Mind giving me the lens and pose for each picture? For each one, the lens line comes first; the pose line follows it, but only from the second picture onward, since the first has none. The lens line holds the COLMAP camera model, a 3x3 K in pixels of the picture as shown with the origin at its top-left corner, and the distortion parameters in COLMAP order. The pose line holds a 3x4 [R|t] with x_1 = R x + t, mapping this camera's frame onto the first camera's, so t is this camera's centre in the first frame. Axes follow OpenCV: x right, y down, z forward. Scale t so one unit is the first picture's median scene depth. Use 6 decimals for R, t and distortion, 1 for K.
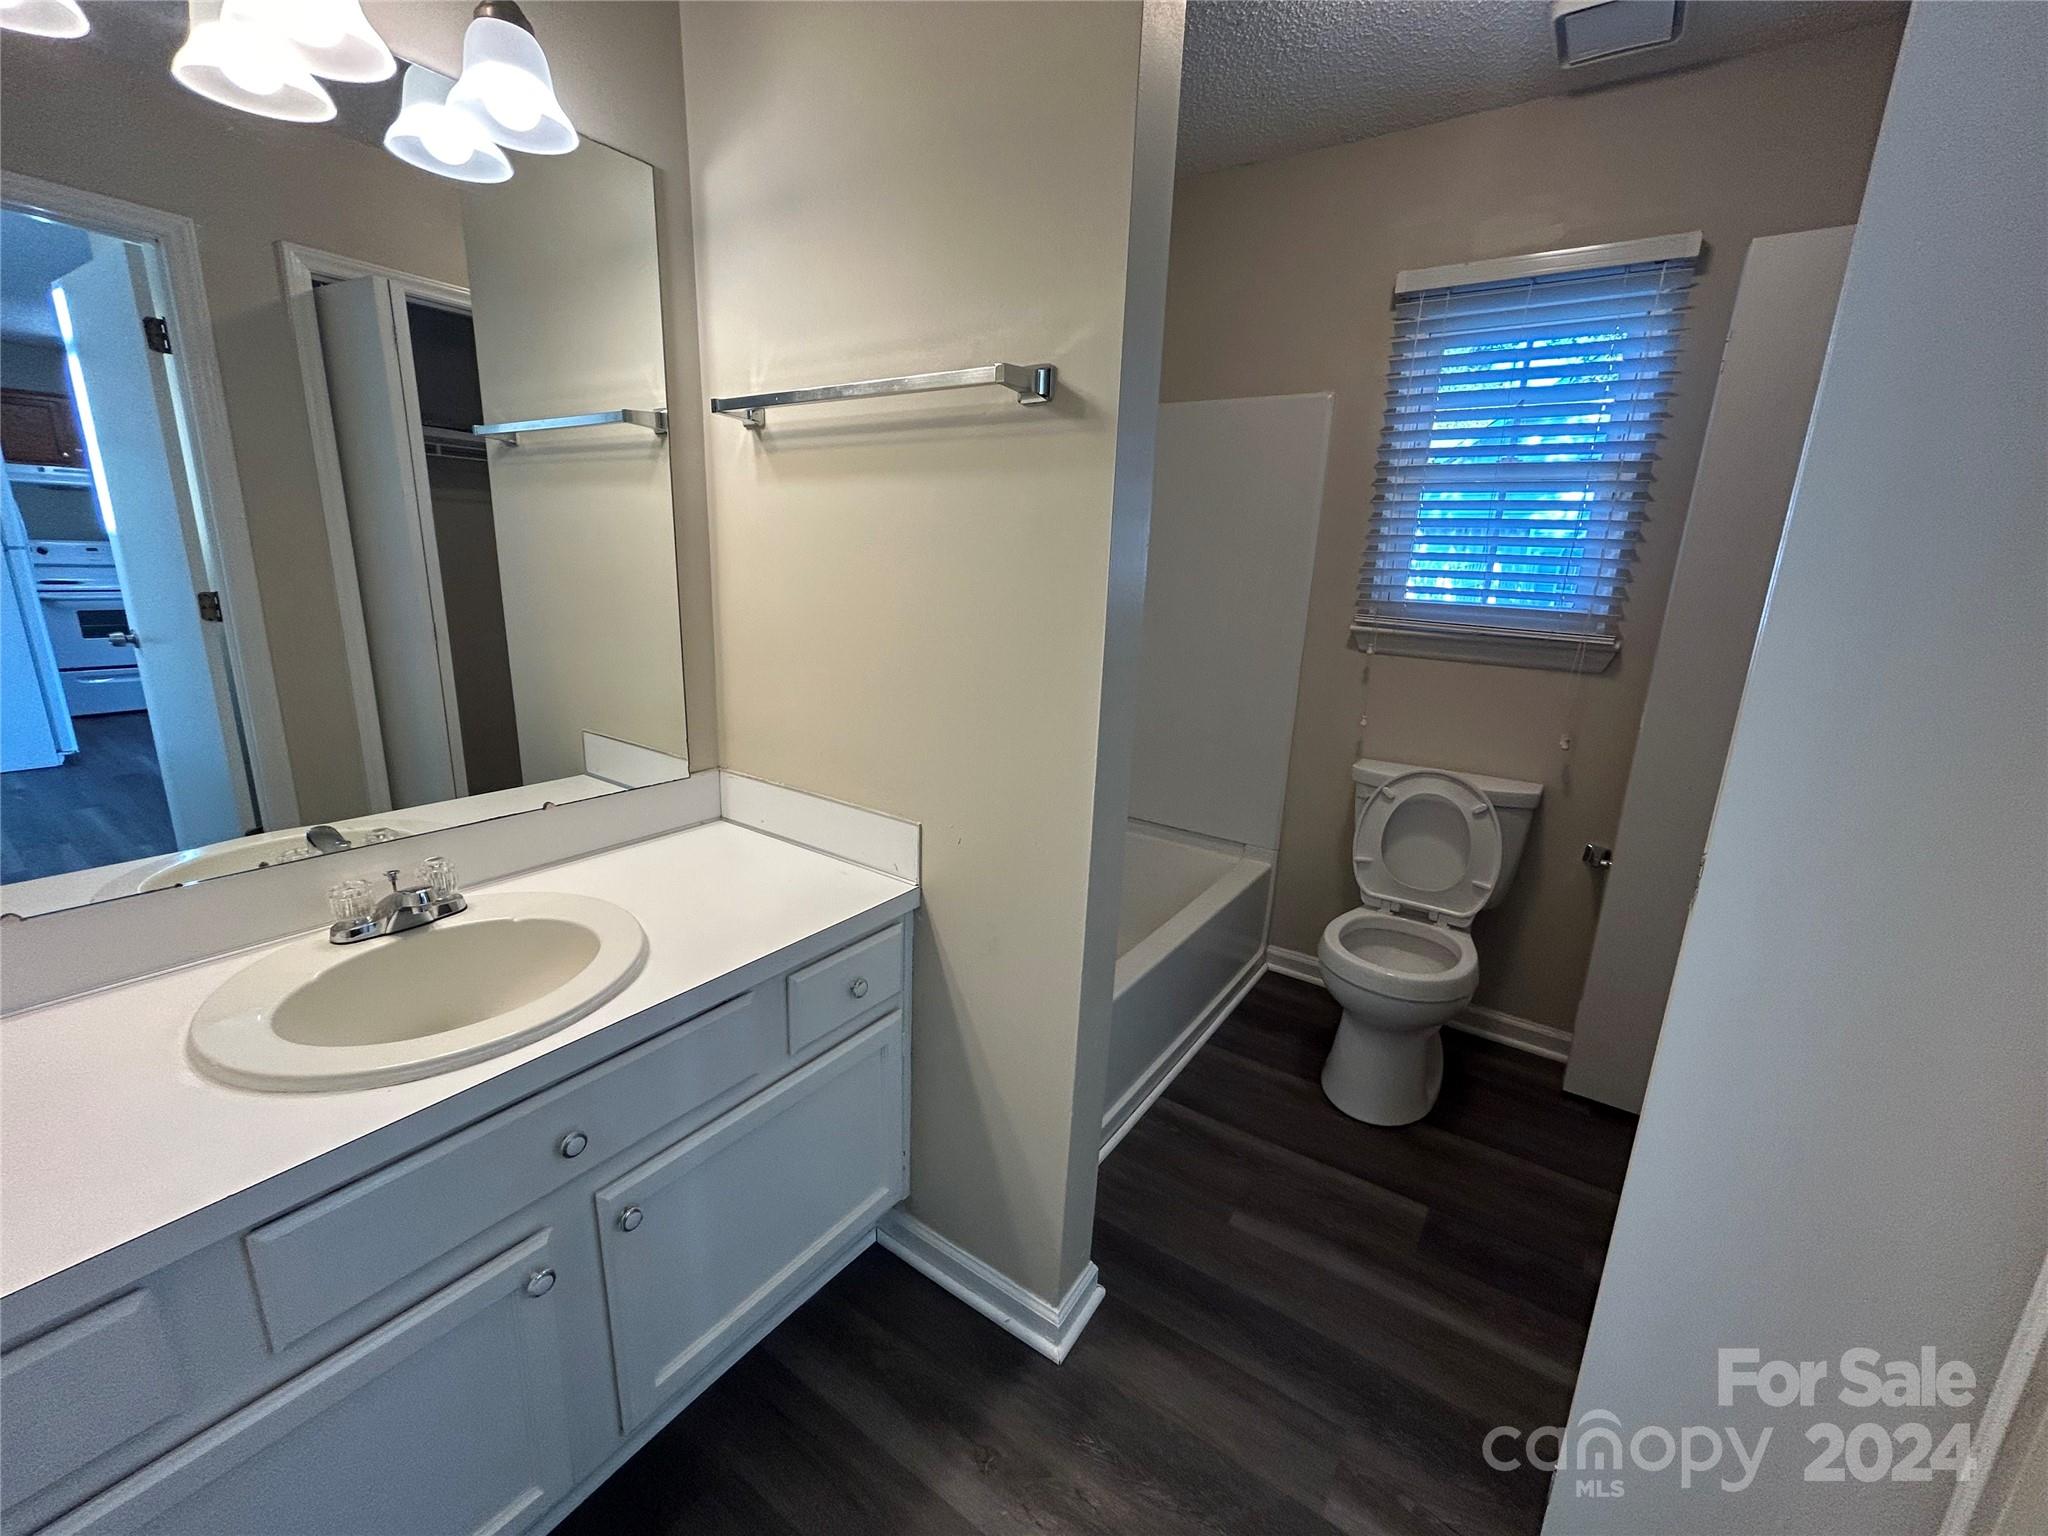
lens RADIAL K [[826.0, 0, 1033.3], [0, 826.0, 766.0], [0, 0, 1]] dist [-0.000667, 0.000398]
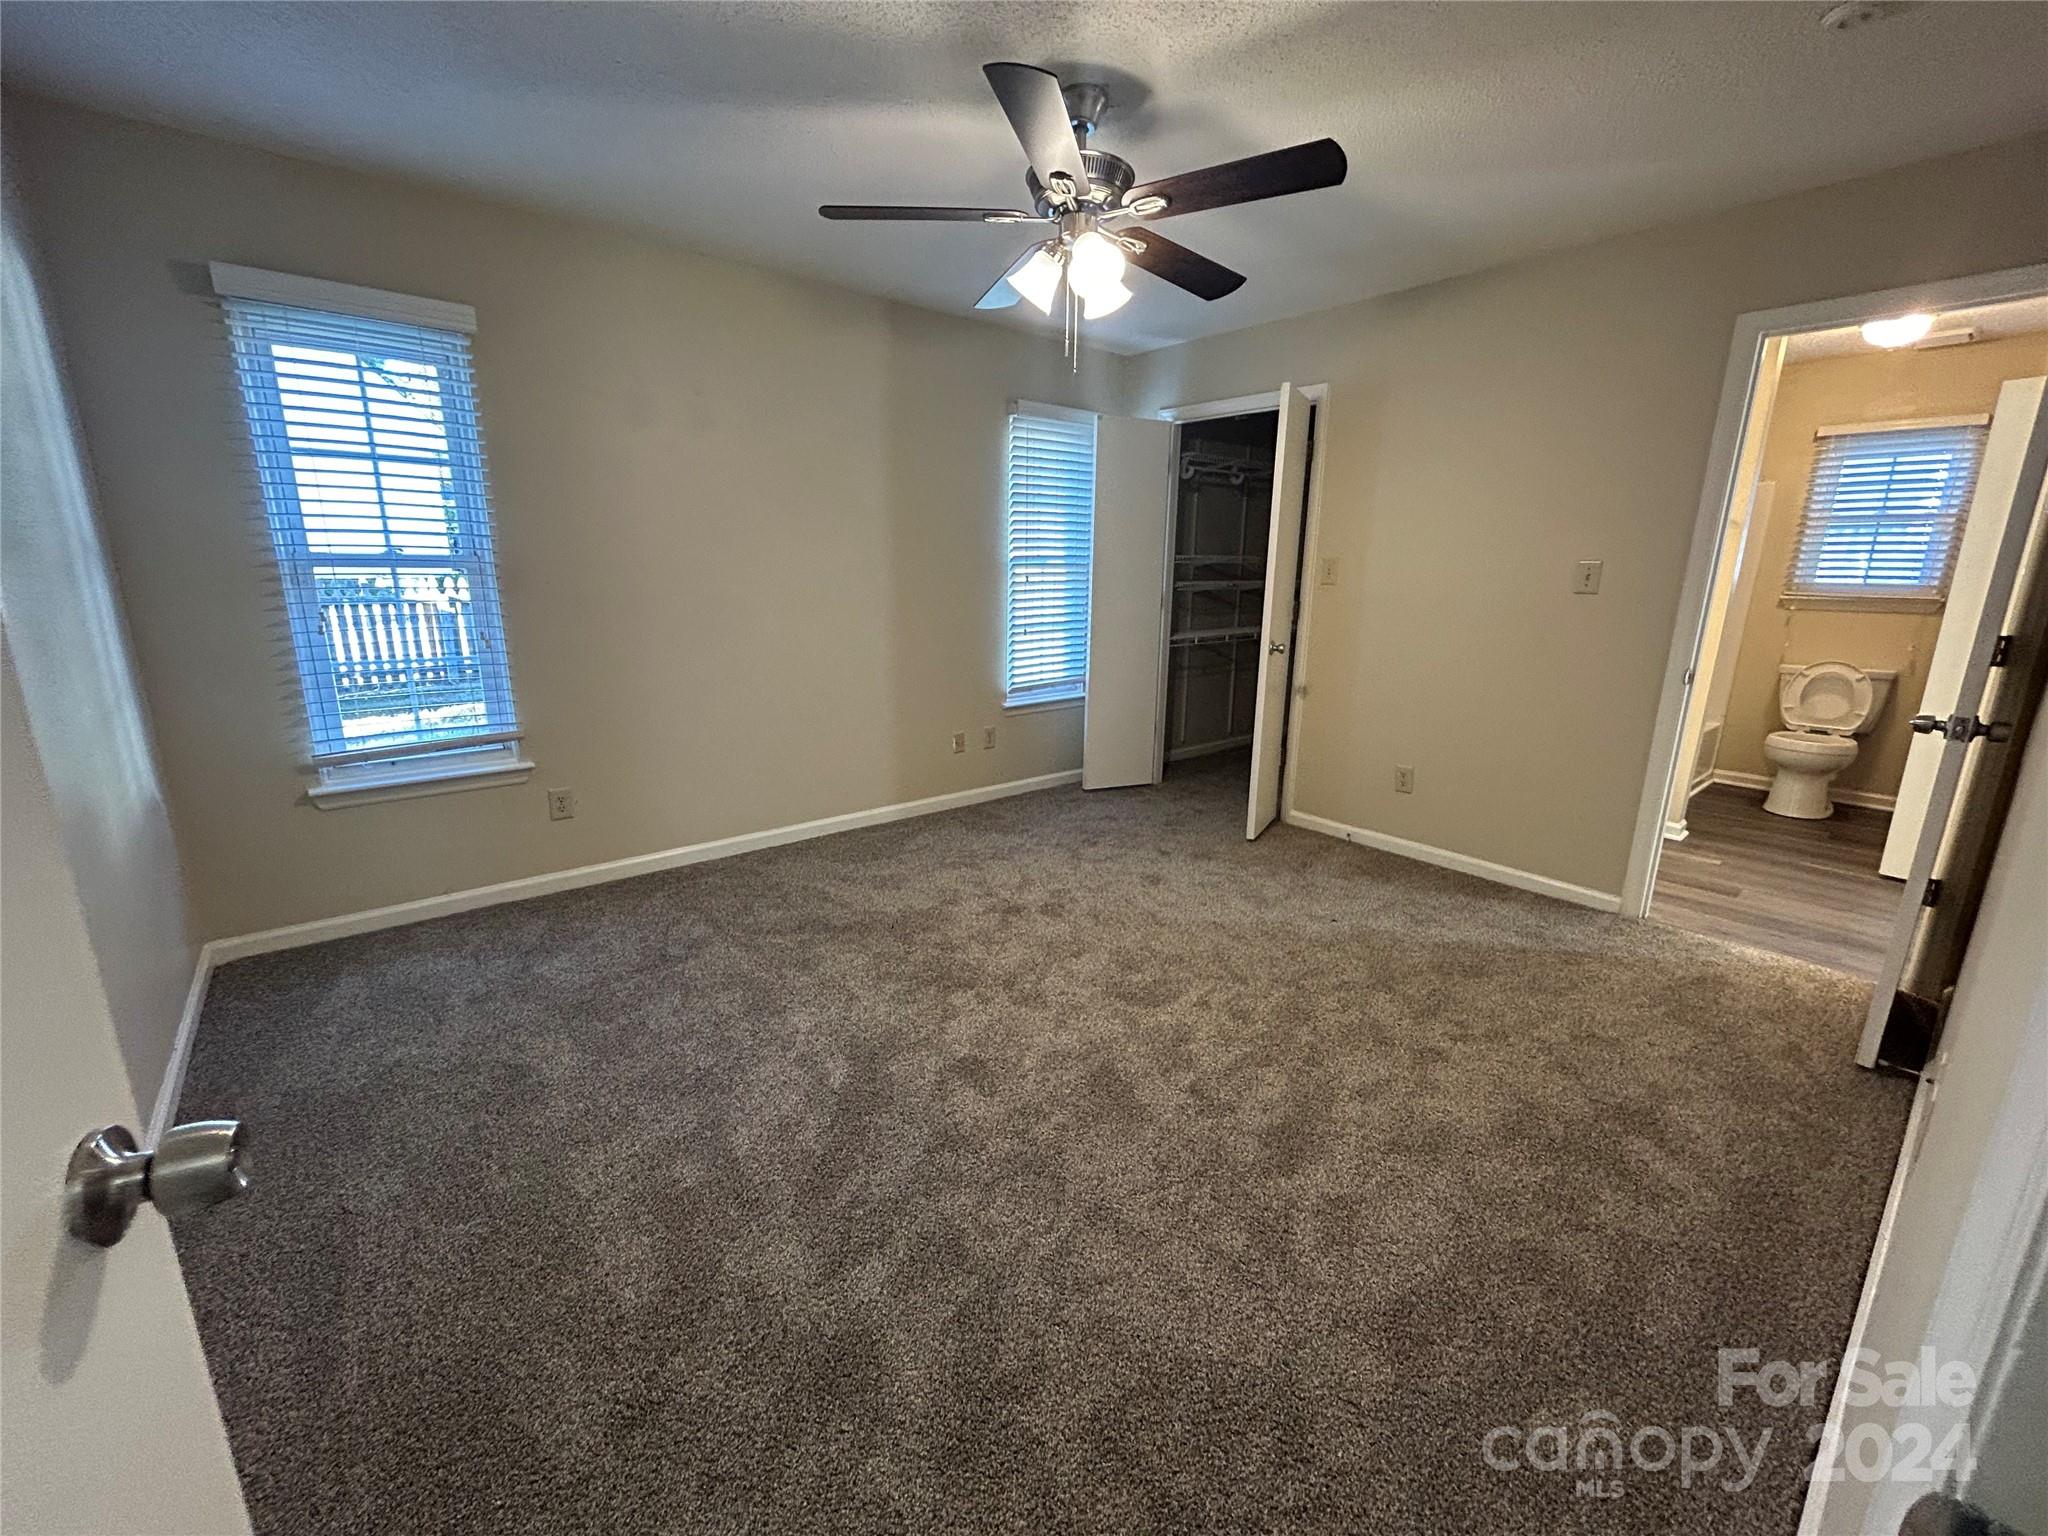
lens RADIAL K [[826.0, 0, 1018.8], [0, 826.0, 762.9], [0, 0, 1]] dist [-0.000667, 0.000398]
pose [[0.958882, 0.036564, -0.281439, -0.865988], [-0.042255, 0.999006, -0.014179, 0.365791], [0.280641, 0.025489, 0.959474, -1.529678]]
